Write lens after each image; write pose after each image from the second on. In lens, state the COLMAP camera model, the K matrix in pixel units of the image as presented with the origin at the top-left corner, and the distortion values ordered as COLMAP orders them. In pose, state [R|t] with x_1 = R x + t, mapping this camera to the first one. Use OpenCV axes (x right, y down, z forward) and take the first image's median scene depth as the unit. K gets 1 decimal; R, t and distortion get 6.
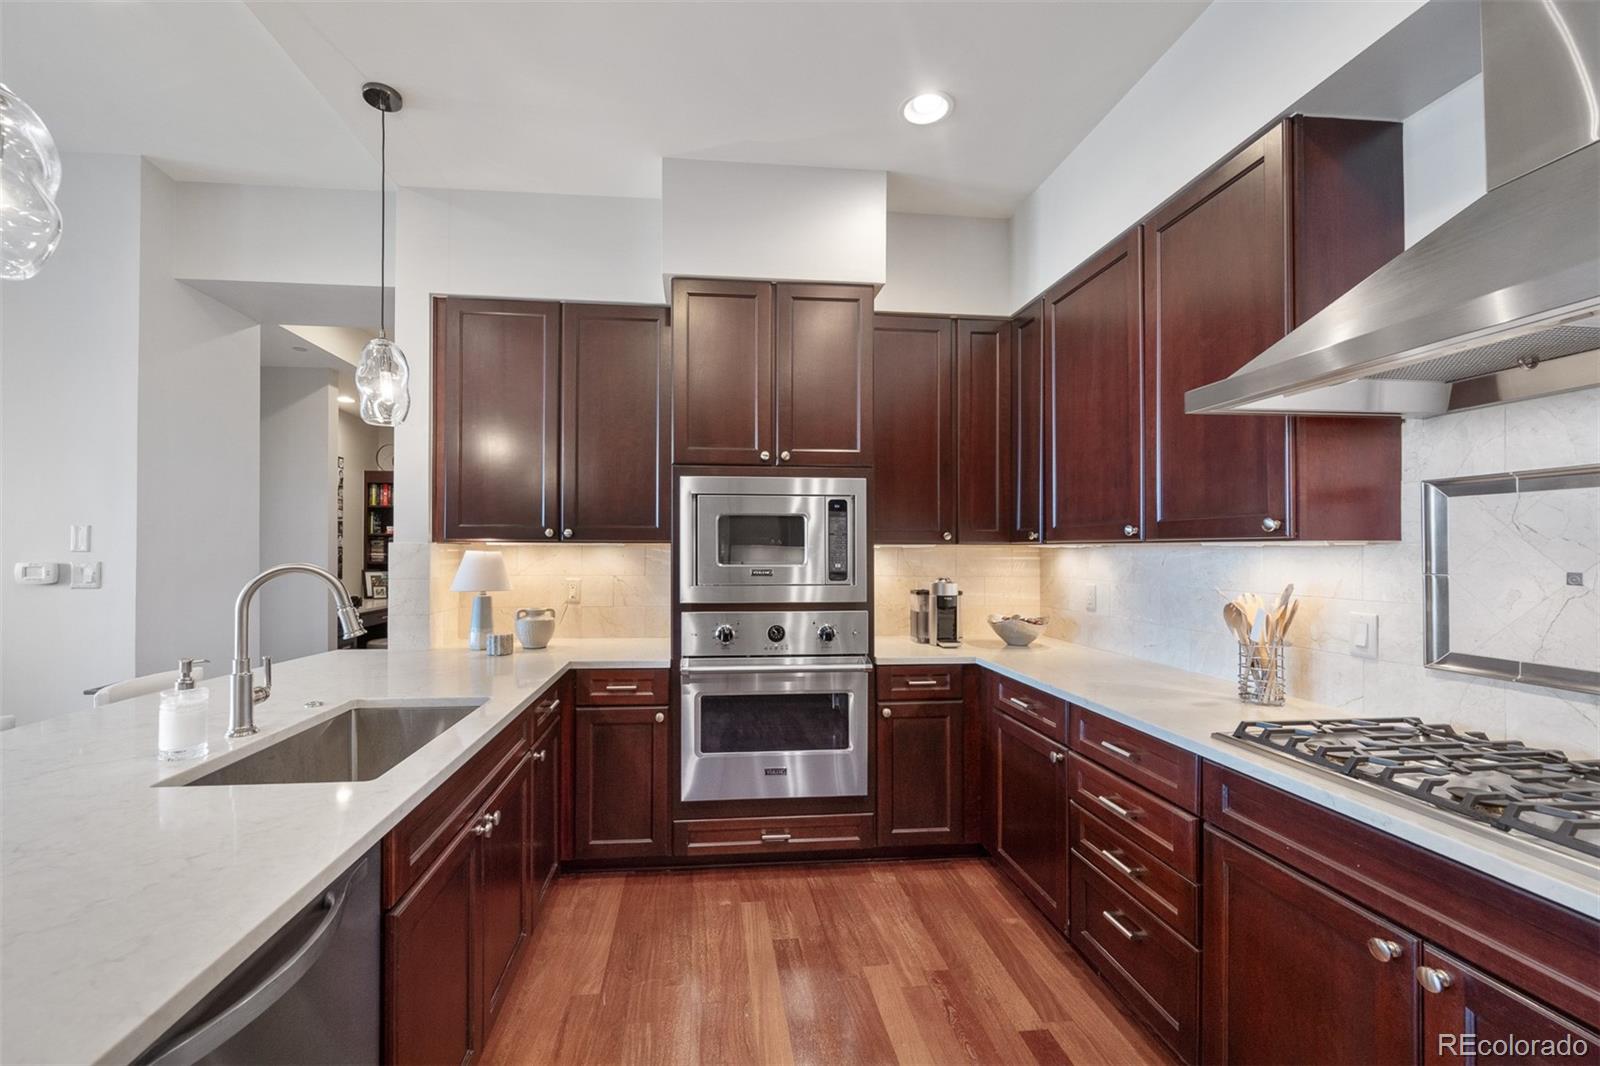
lens RADIAL K [[632.3, 0, 803.6], [0, 632.3, 548.9], [0, 0, 1]] dist [-0.001432, -0.000171]
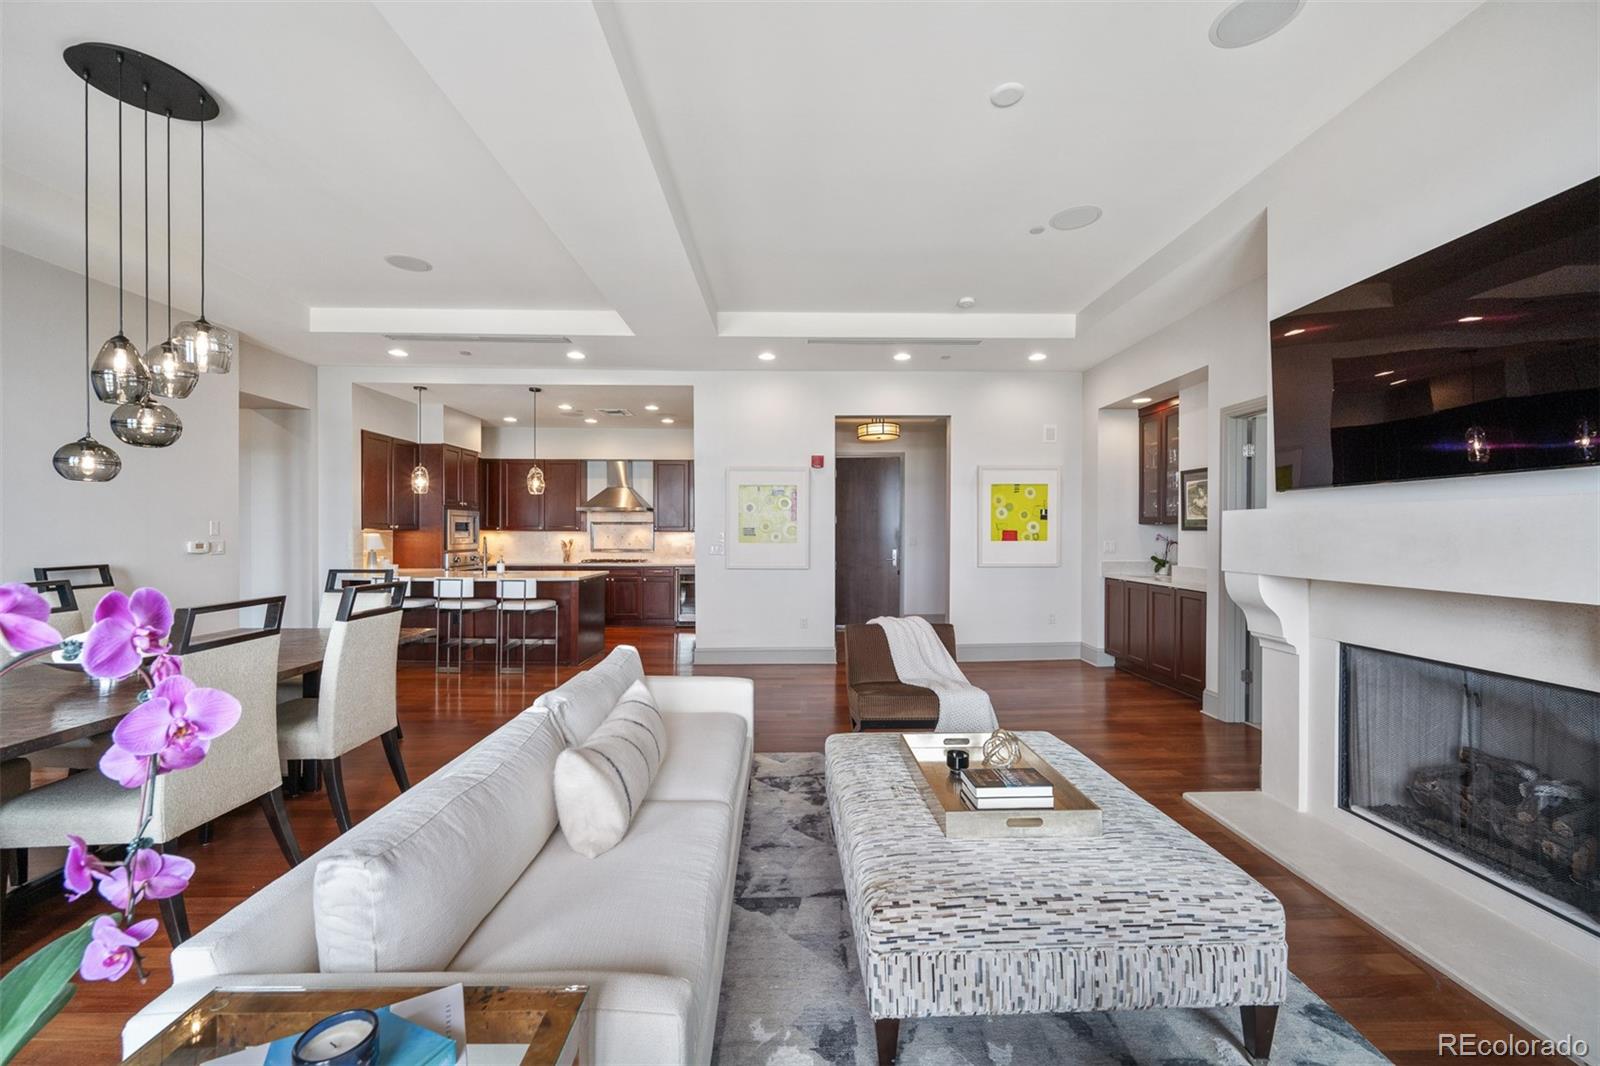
lens RADIAL K [[628.0, 0, 804.5], [0, 628.0, 535.2], [0, 0, 1]] dist [0.000268, 0.000021]
pose [[0.076945, -0.007232, 0.997009, -3.164474], [-0.007135, 0.999944, 0.007804, -0.025153], [-0.997010, -0.007714, 0.076889, -0.996526]]
